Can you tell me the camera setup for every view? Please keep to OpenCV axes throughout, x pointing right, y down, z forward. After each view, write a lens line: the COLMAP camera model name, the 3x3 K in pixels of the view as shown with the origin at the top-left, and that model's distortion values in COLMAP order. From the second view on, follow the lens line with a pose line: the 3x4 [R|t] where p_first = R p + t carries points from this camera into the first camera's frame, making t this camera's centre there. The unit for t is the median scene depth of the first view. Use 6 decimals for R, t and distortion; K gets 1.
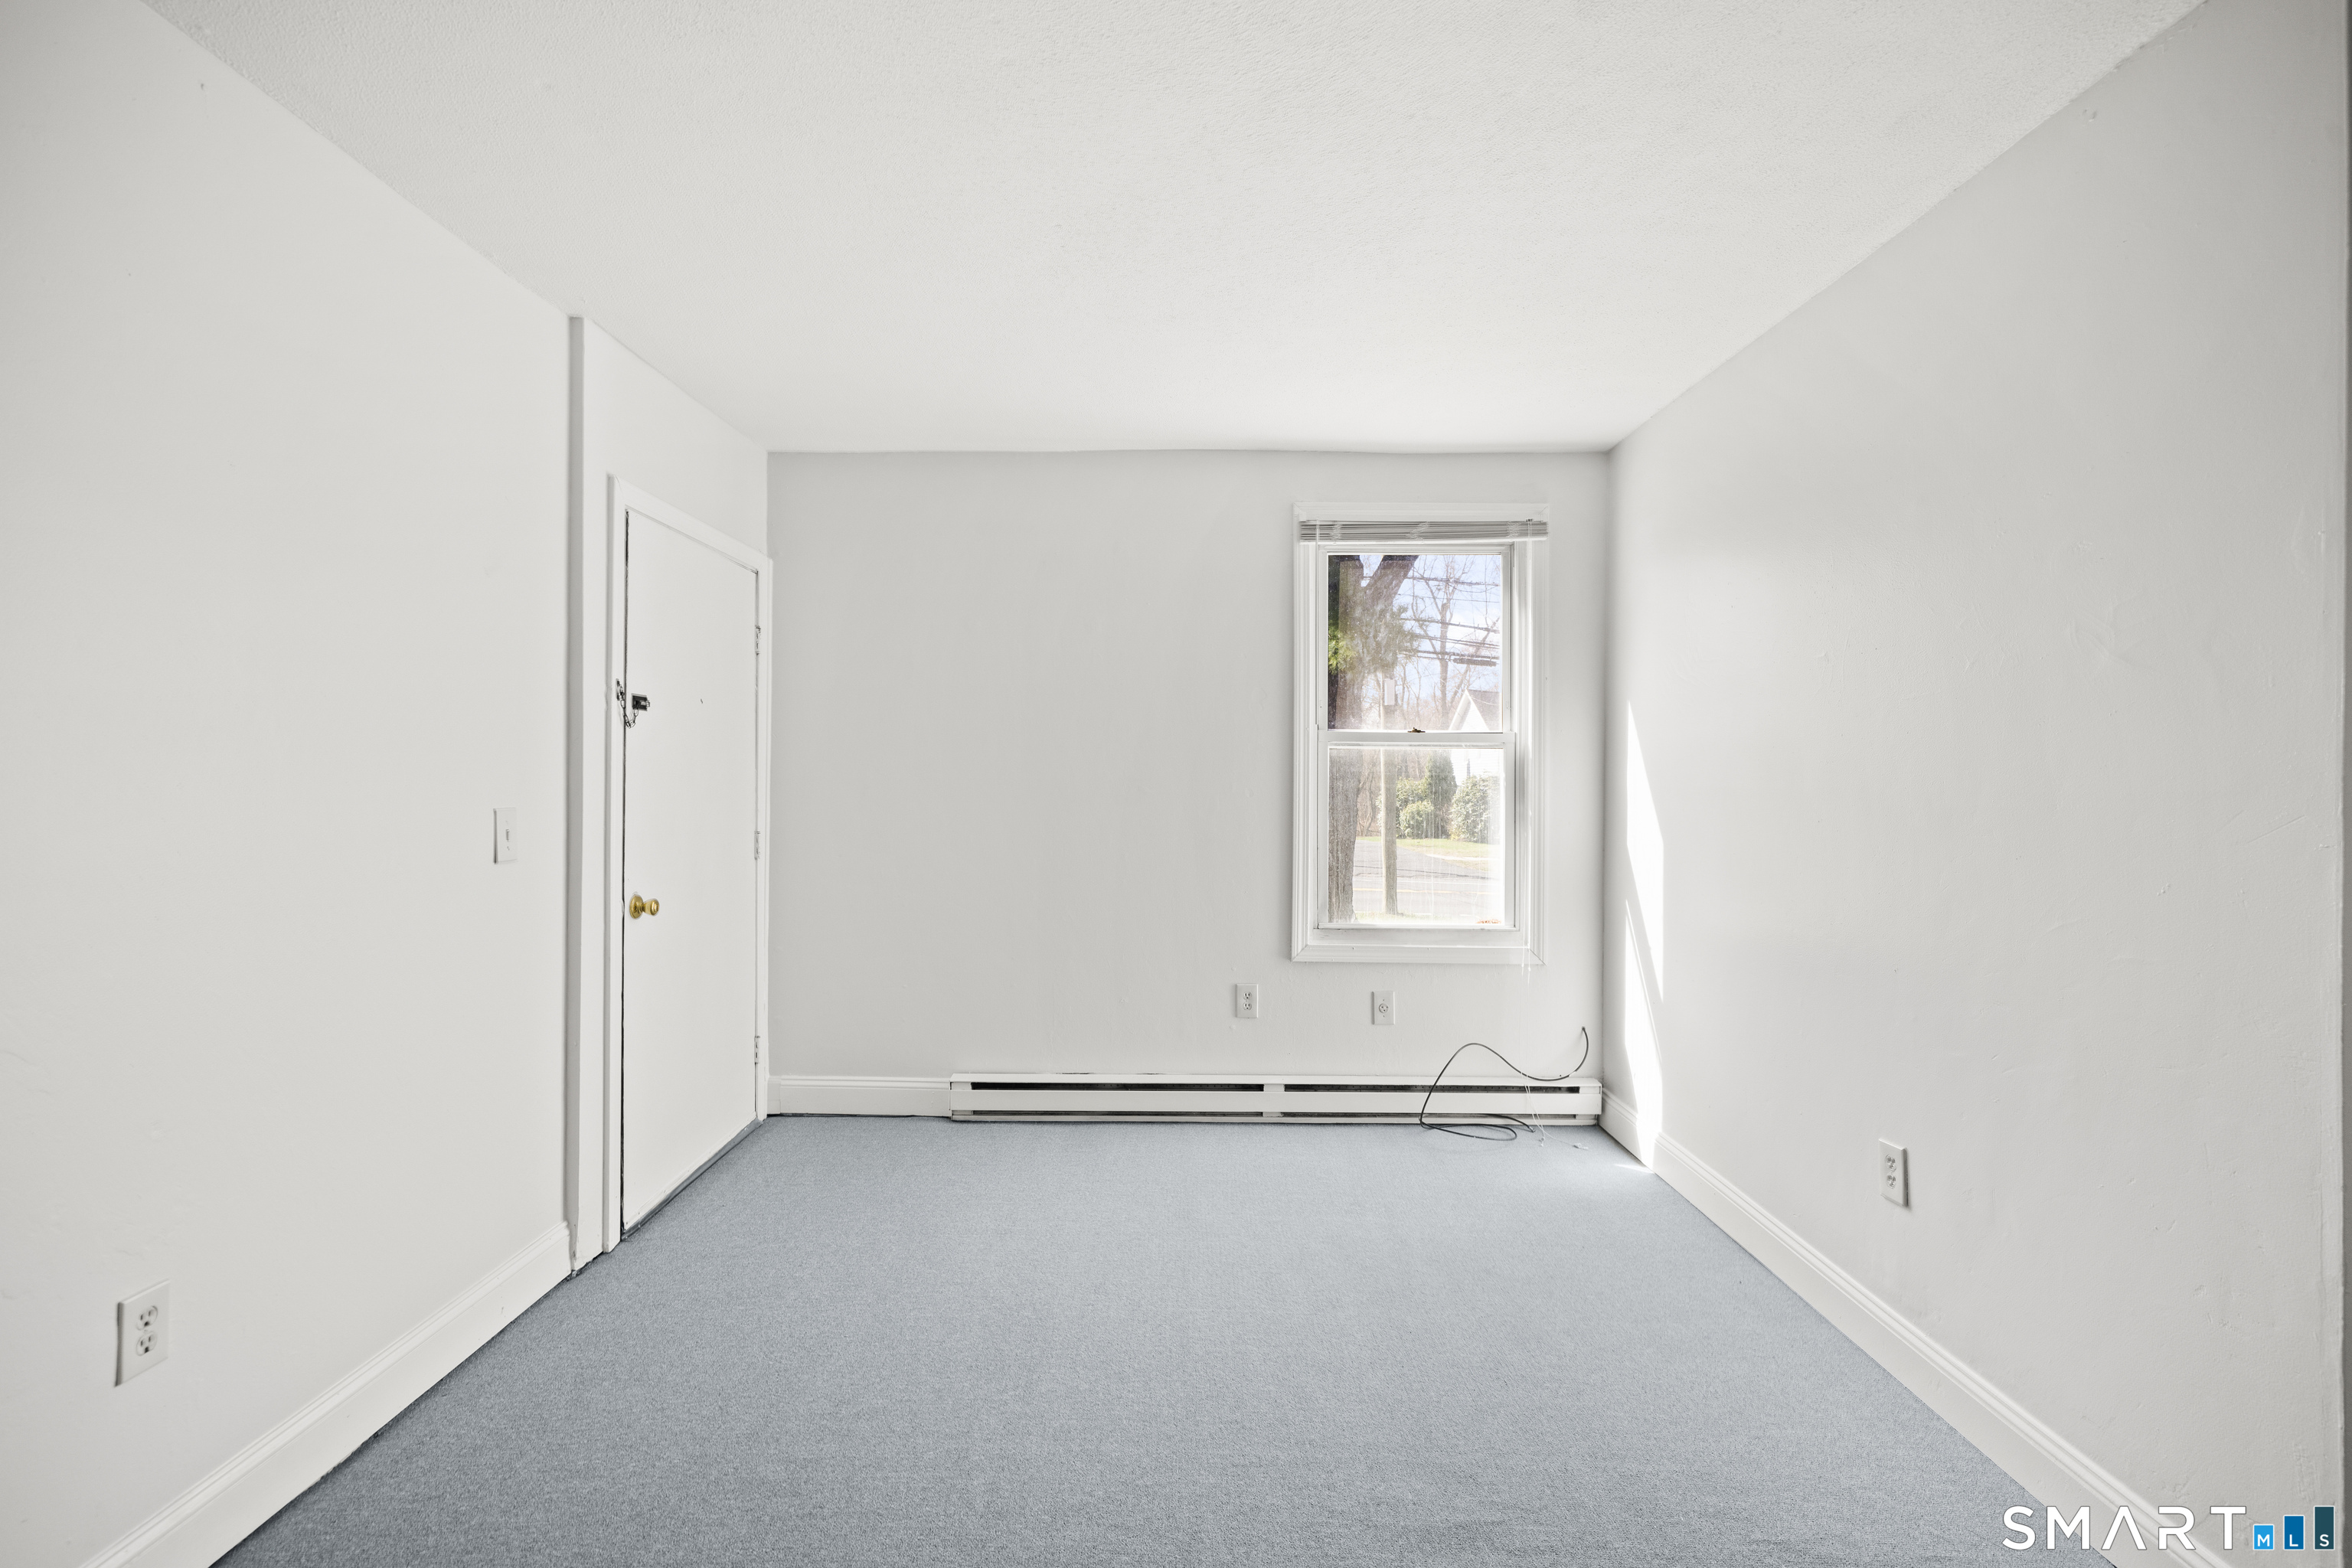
lens RADIAL K [[1045.7, 0, 1176.0], [0, 1045.7, 784.0], [0, 0, 1]] dist [0.001024, -0.000236]
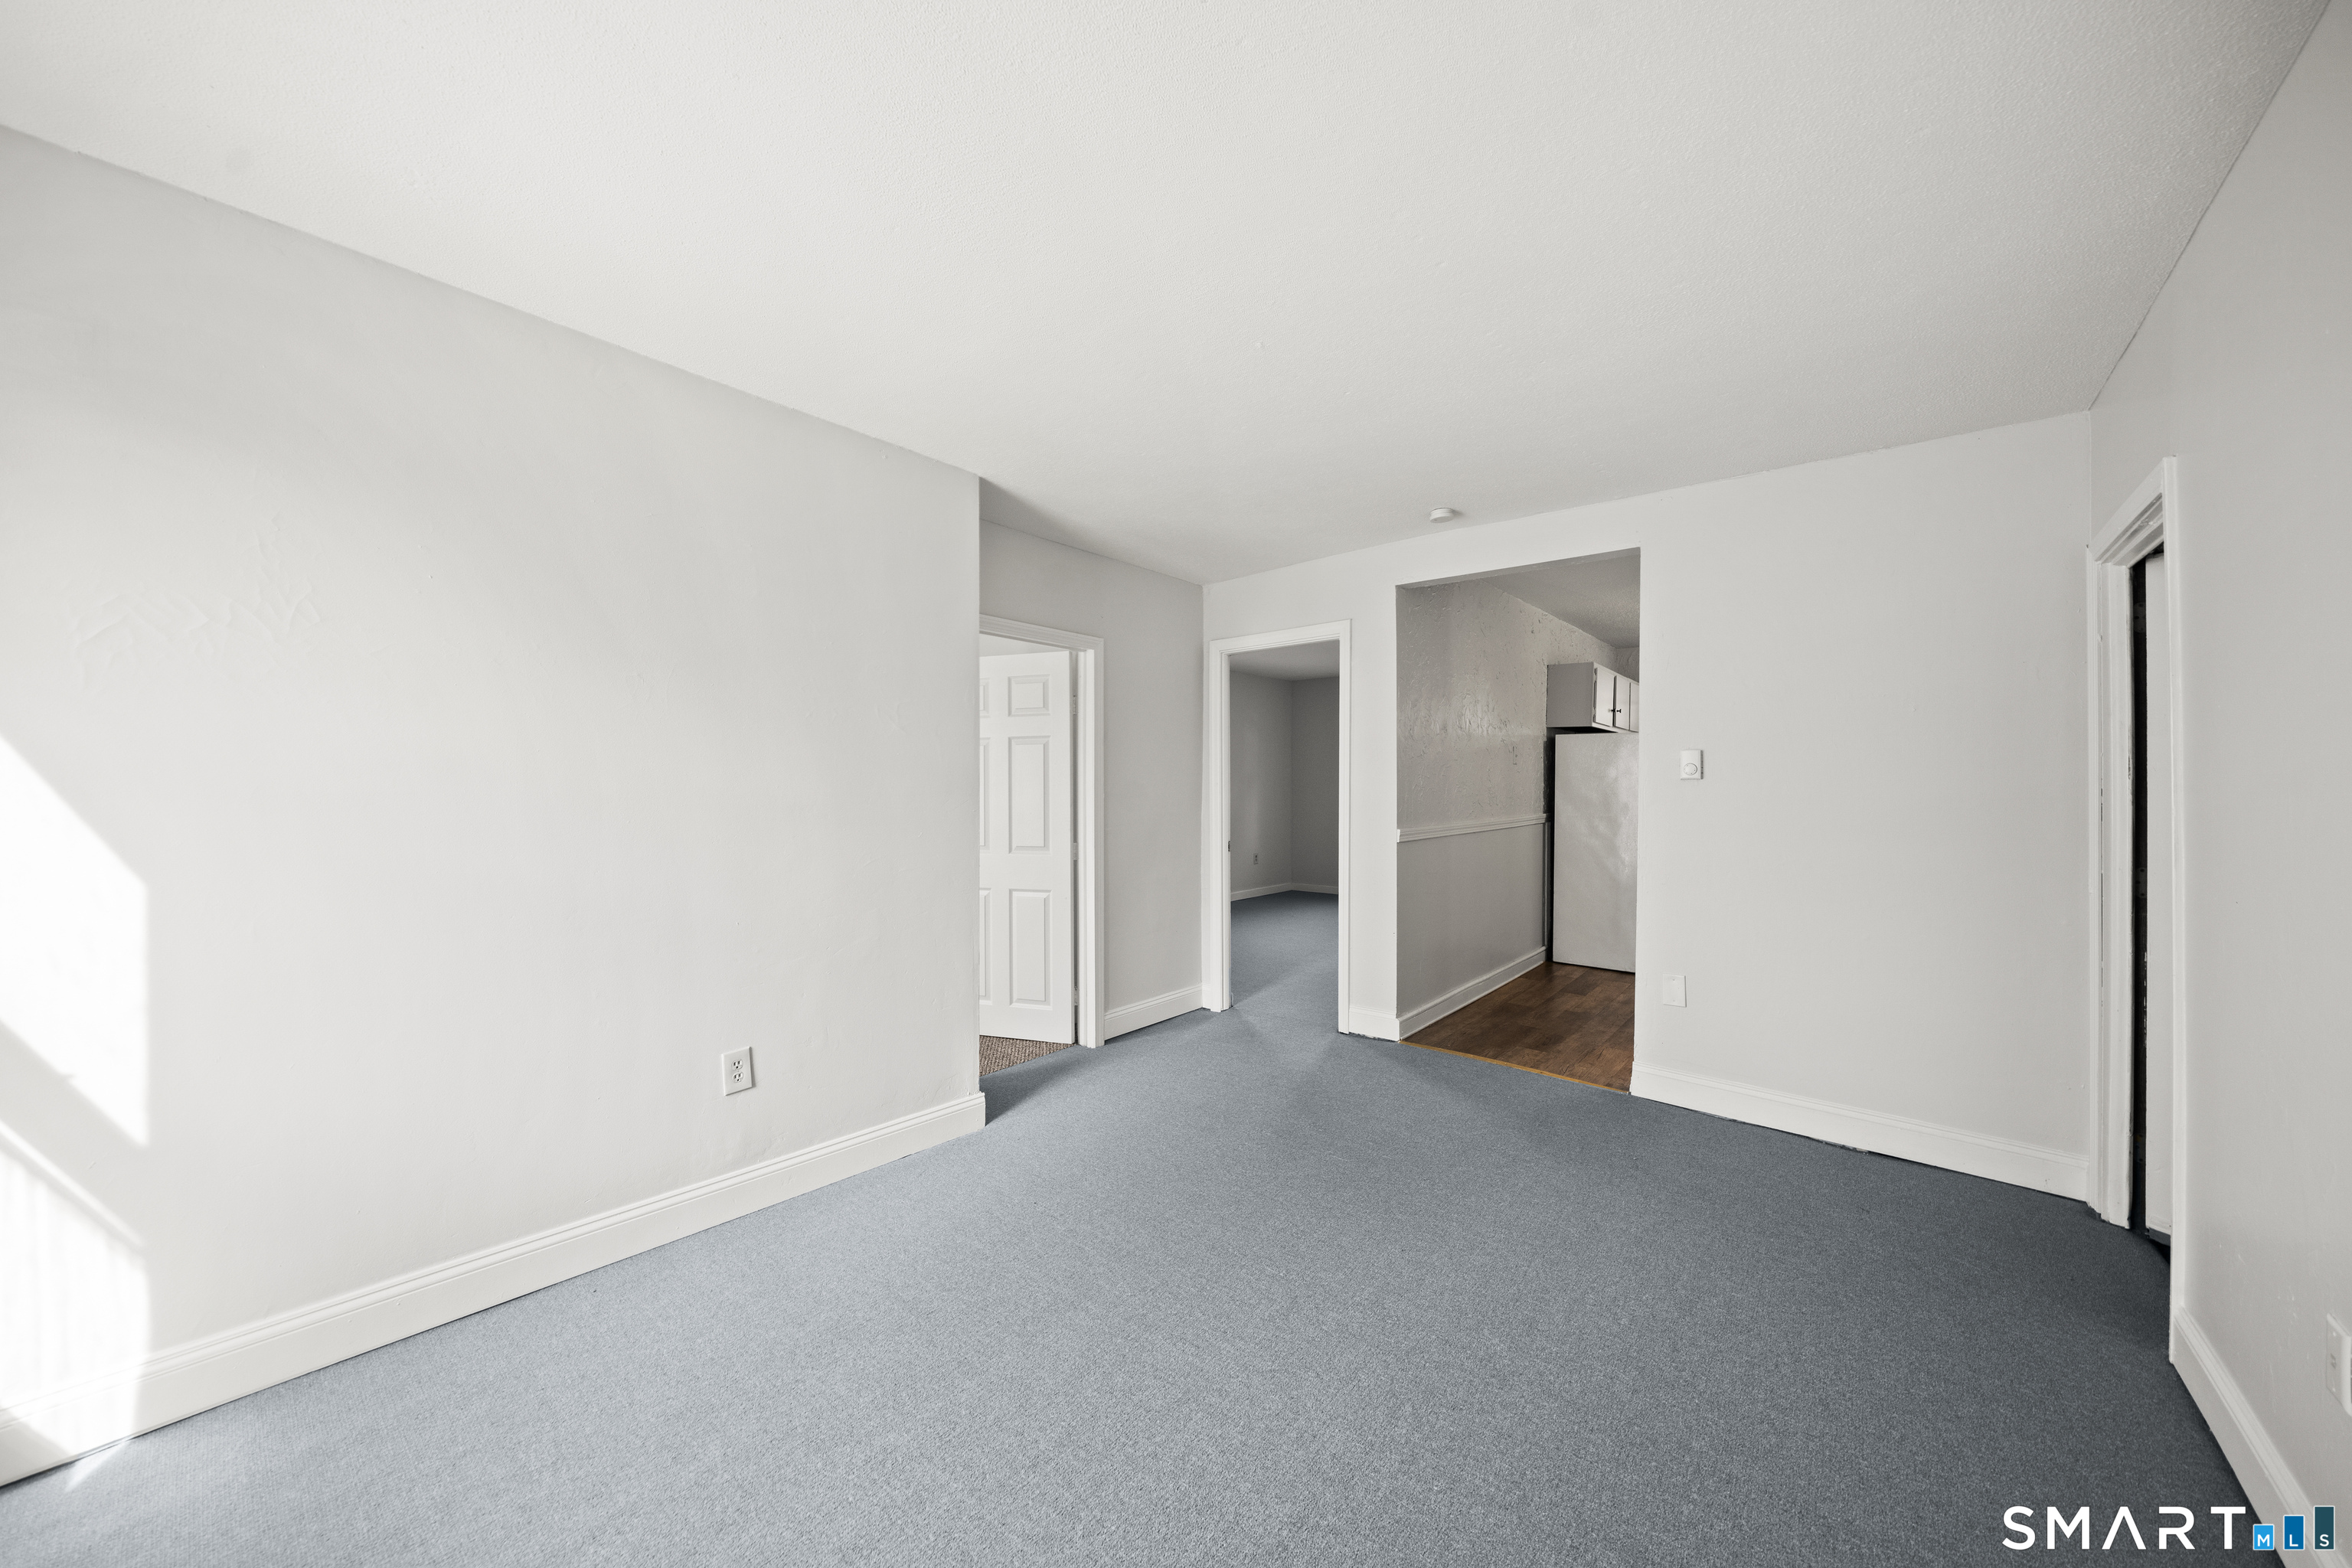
lens RADIAL K [[824.3, 0, 1176.0], [0, 824.3, 784.0], [0, 0, 1]] dist [-0.000934, -0.000202]
pose [[-0.766791, -0.006304, 0.641866, -0.266090], [-0.005701, 0.999979, 0.003011, -0.007087], [-0.641872, -0.001350, -0.766811, 0.870014]]
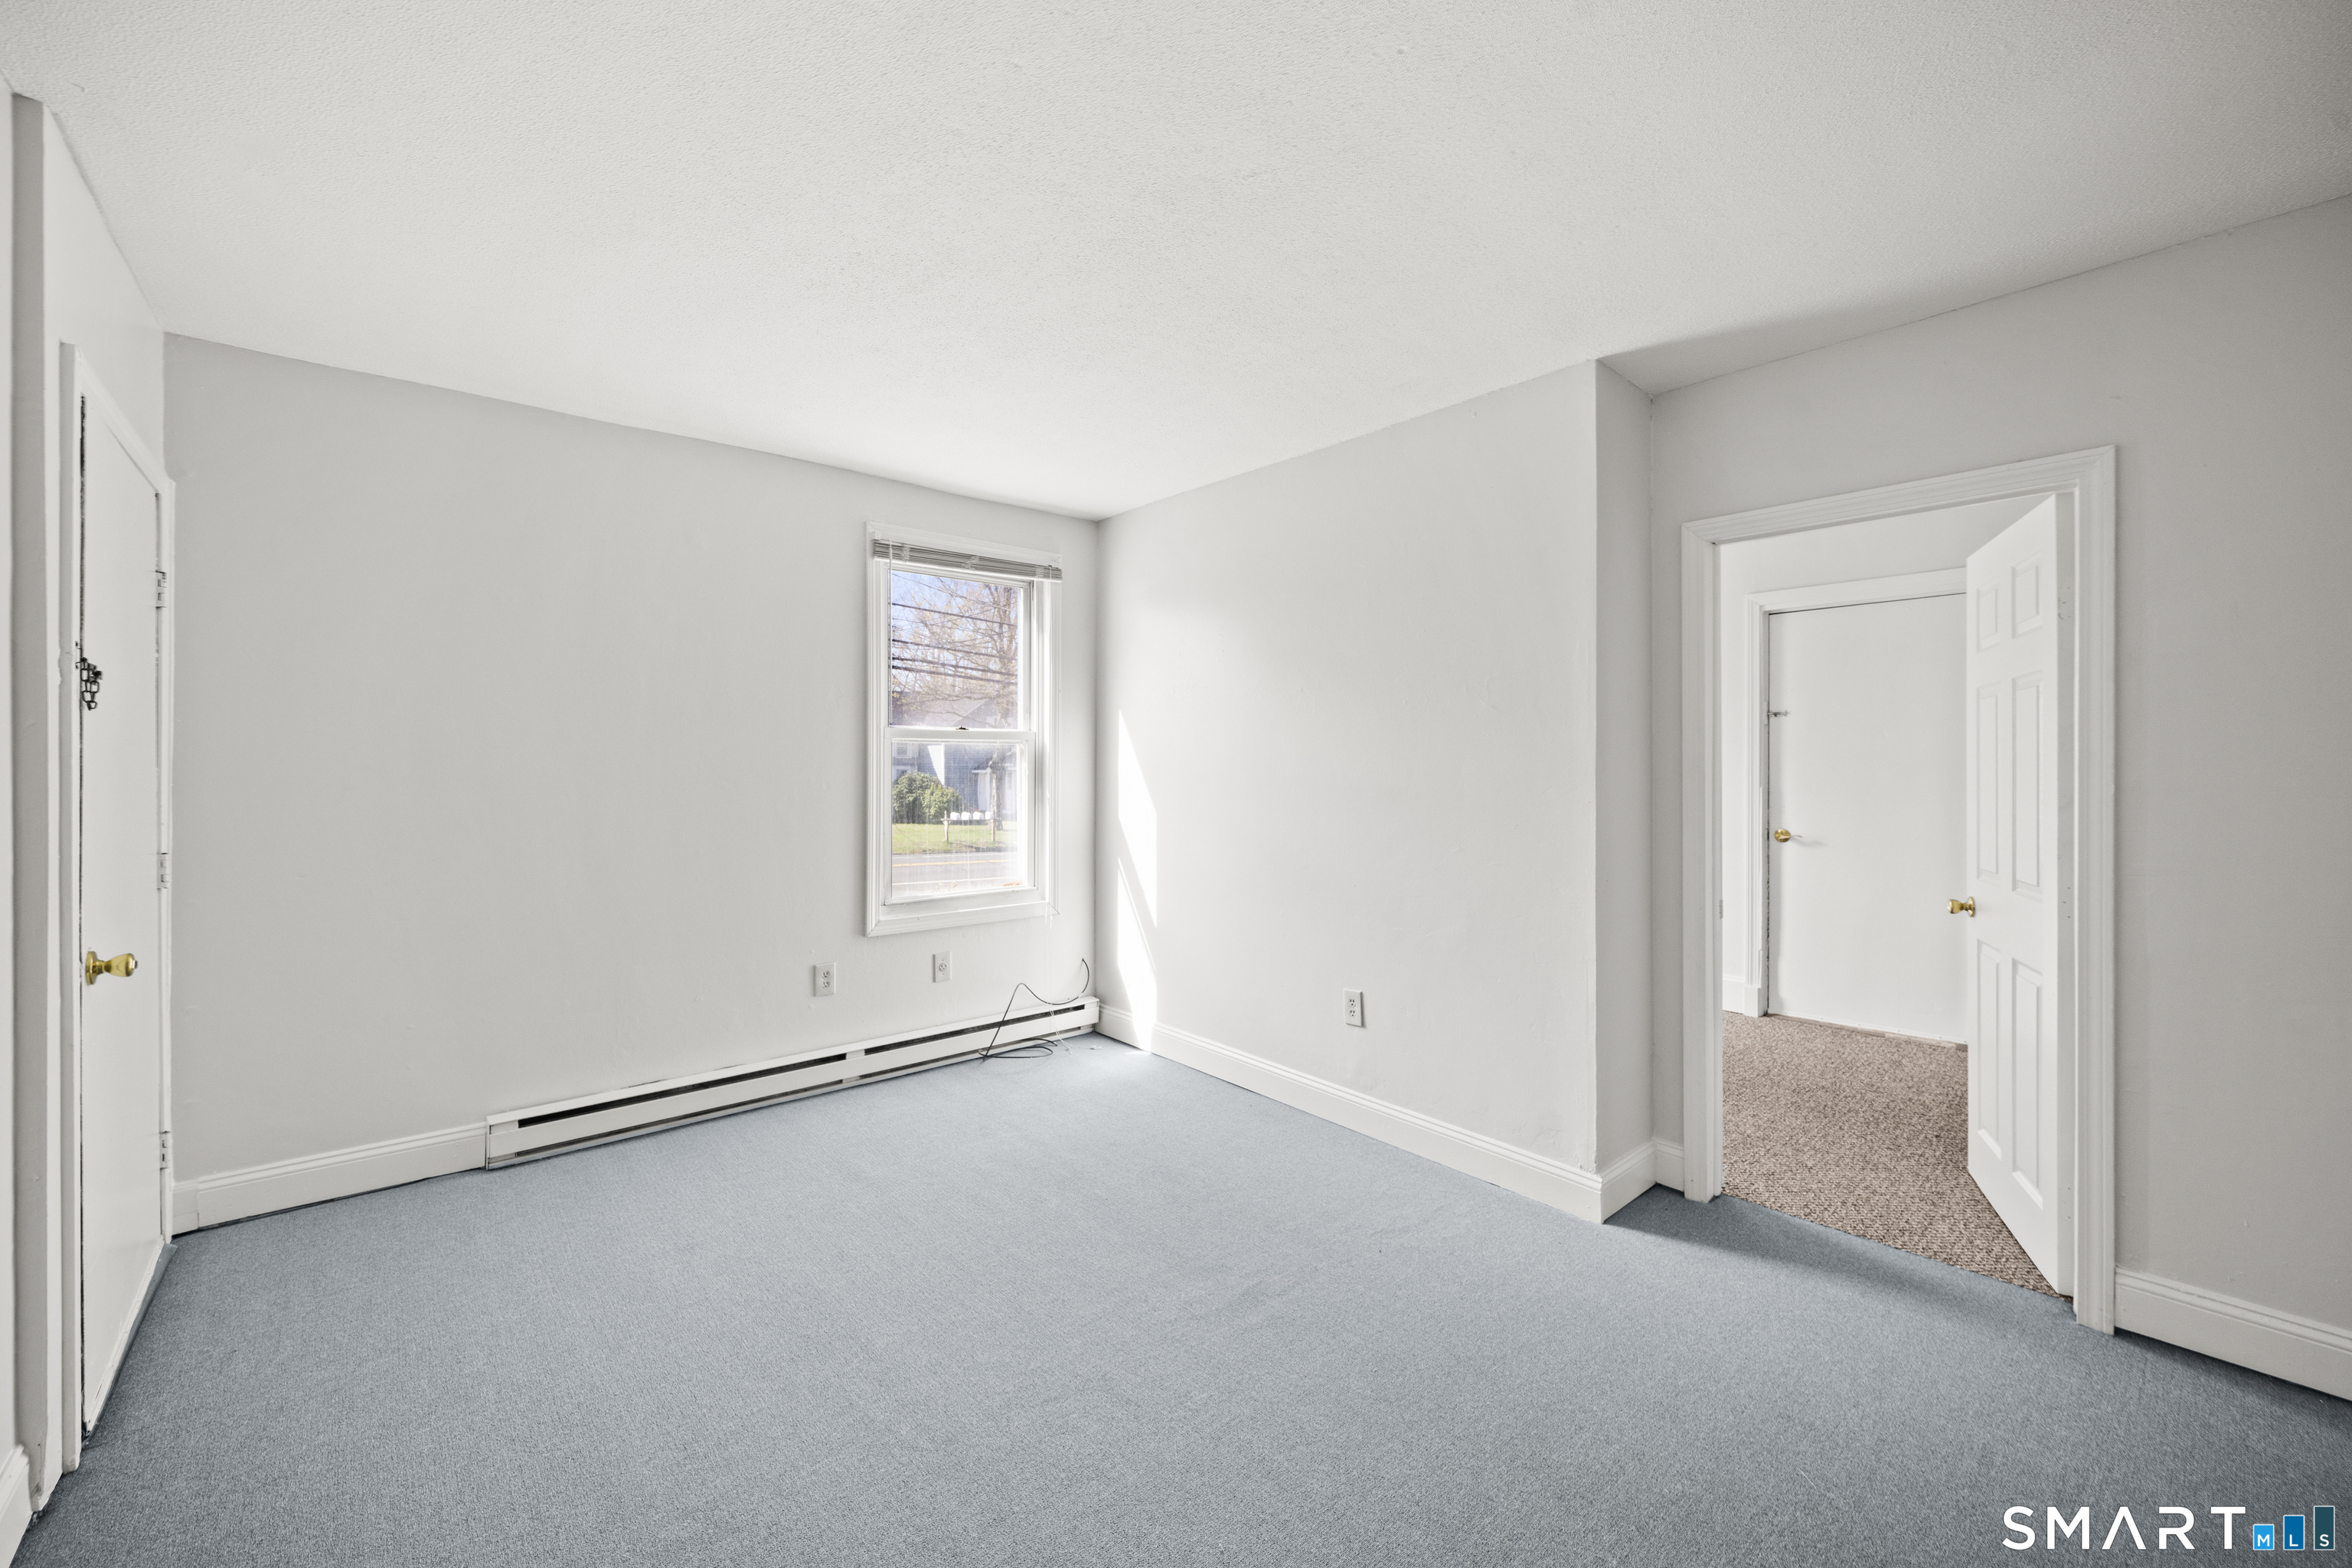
lens RADIAL K [[929.6, 0, 1183.3], [0, 929.6, 773.4], [0, 0, 1]] dist [0.000013, 0.000097]
pose [[0.754285, -0.012221, 0.656433, -0.282641], [0.009376, 0.999925, 0.007842, -0.007510], [-0.656480, 0.000240, 0.754344, 0.041755]]
